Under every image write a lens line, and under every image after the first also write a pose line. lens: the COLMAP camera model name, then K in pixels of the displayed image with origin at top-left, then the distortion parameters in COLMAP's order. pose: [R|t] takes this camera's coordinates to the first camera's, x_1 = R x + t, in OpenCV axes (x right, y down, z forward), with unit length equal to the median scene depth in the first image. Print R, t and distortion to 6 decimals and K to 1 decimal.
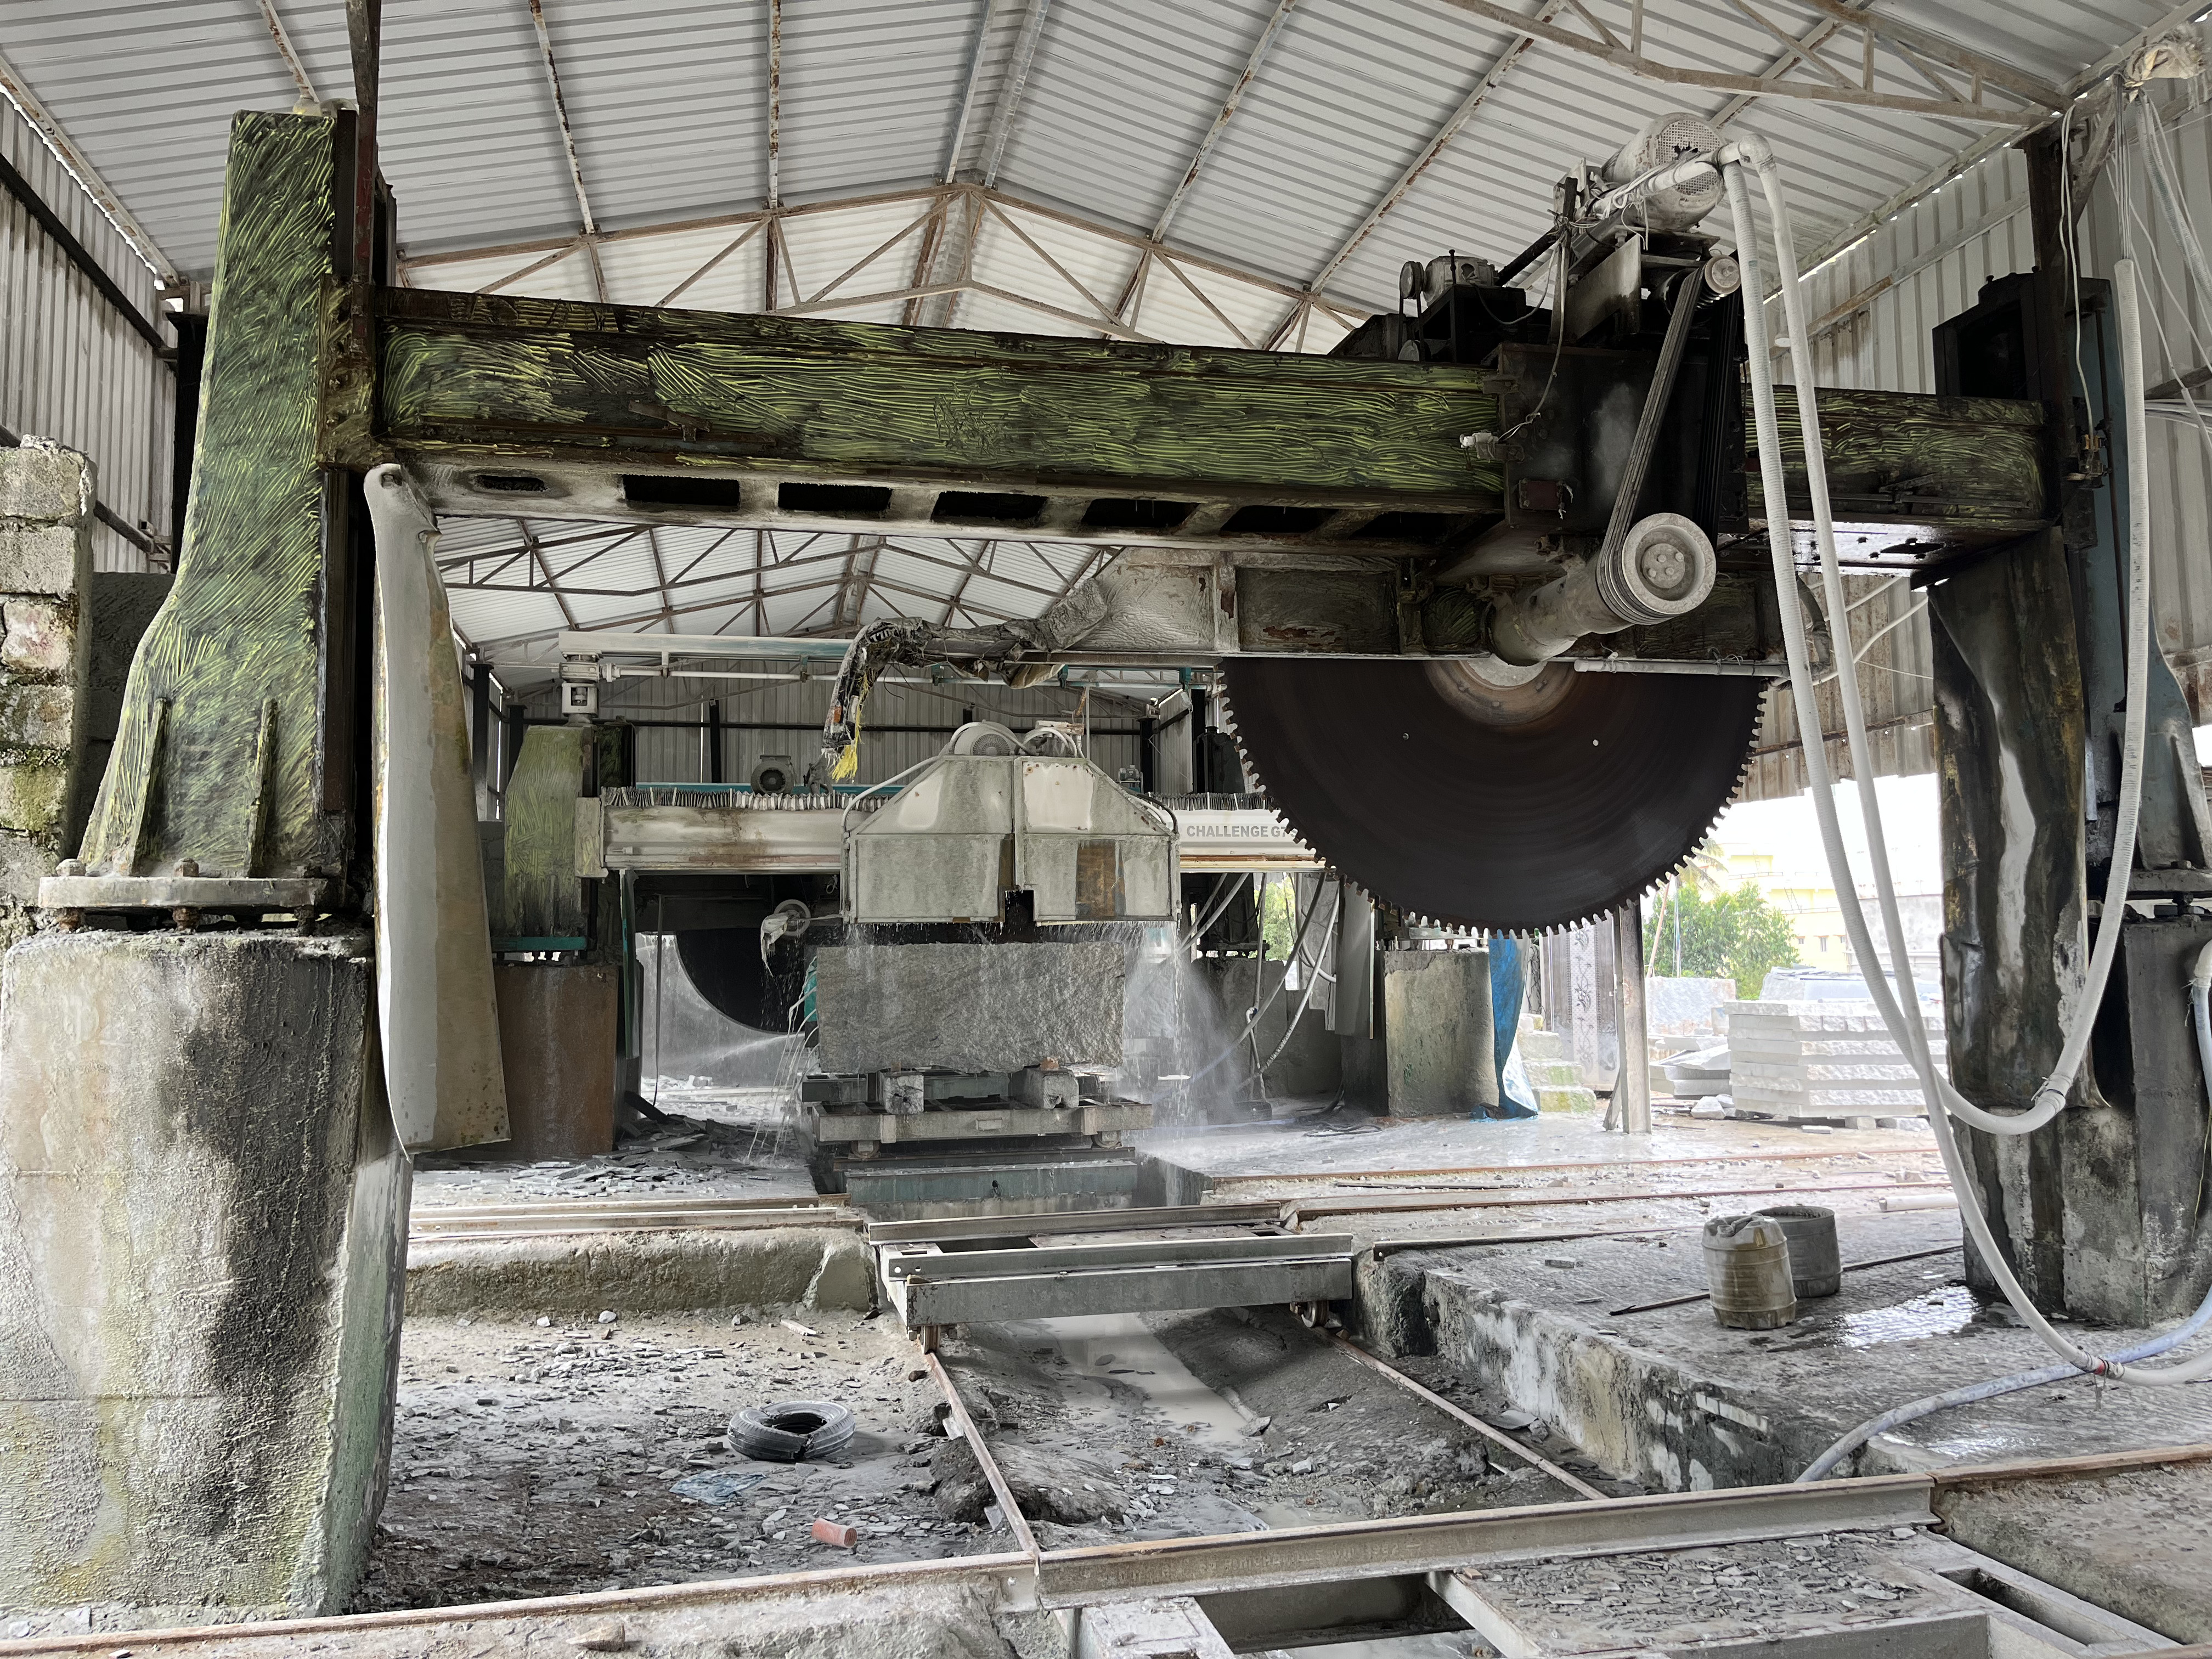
lens RADIAL K [[1690.0, 0, 1110.5], [0, 1690.0, 820.3], [0, 0, 1]] dist [0.008013, 0.005599]
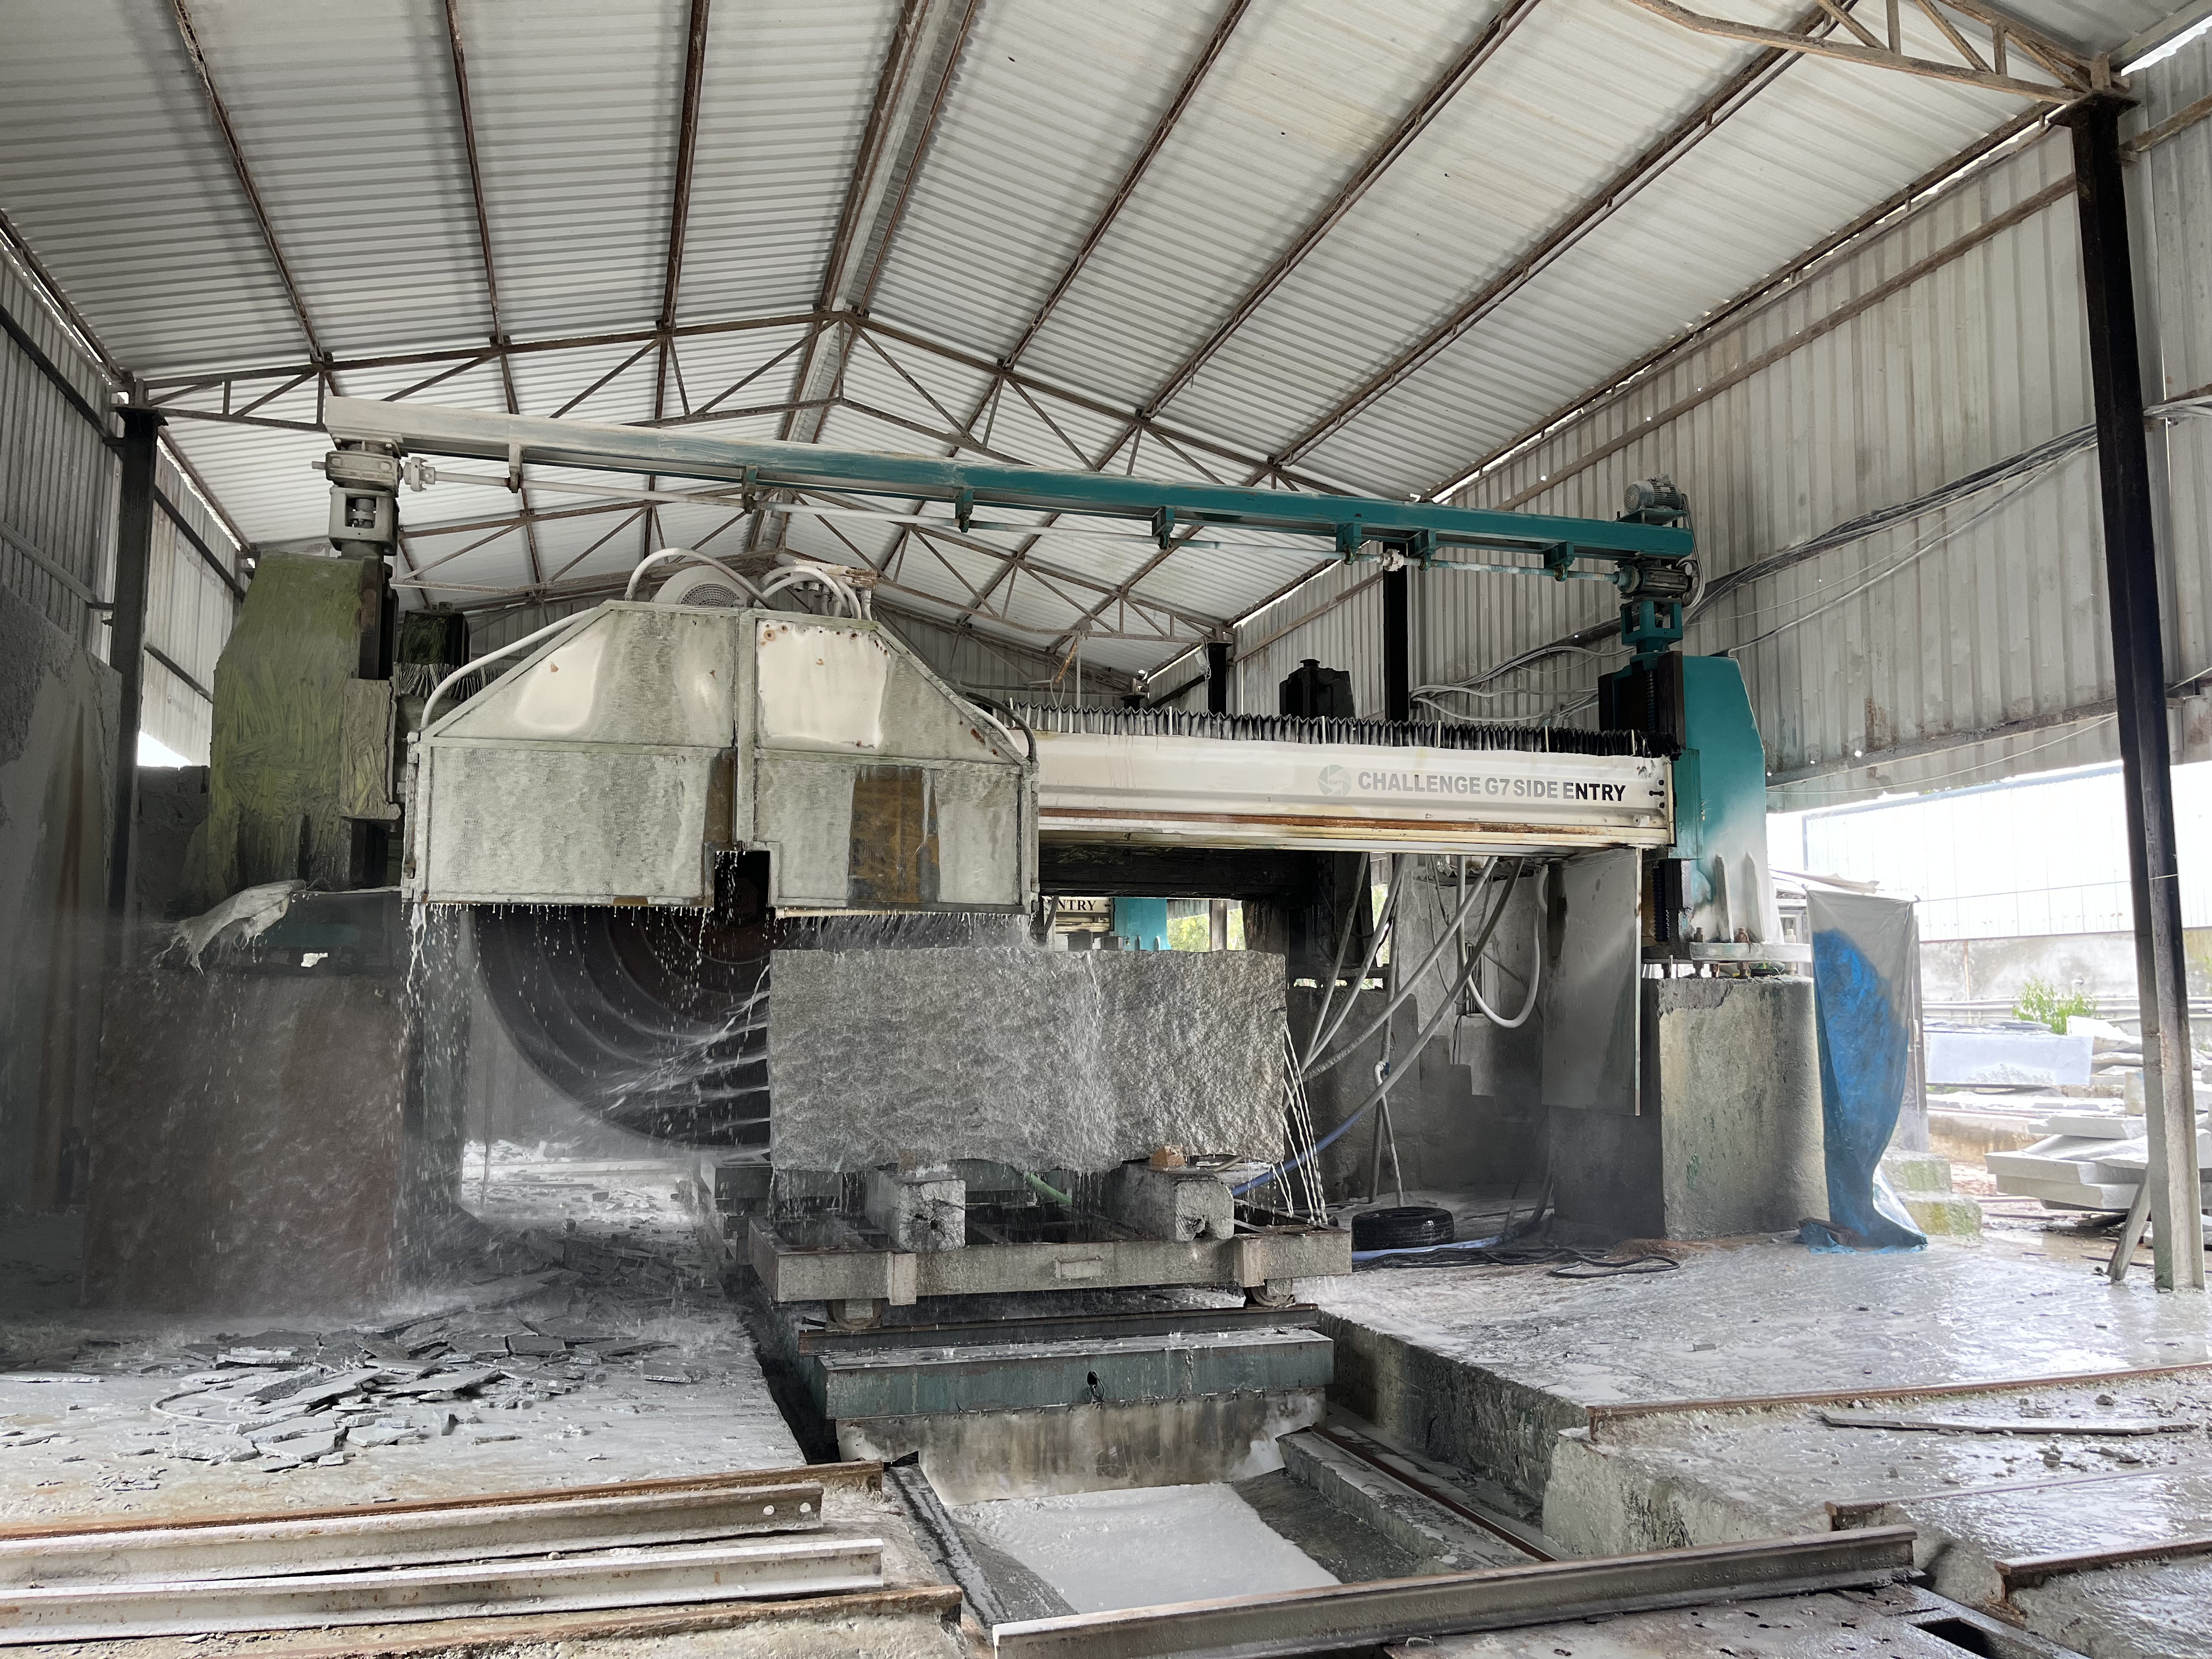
lens RADIAL K [[1690.0, 0, 1101.4], [0, 1690.0, 844.4], [0, 0, 1]] dist [0.008013, 0.005599]
pose [[0.997189, 0.022717, 0.071401, -0.093885], [-0.021929, 0.999690, -0.011796, 0.039584], [-0.071647, 0.010197, 0.997378, 0.381446]]
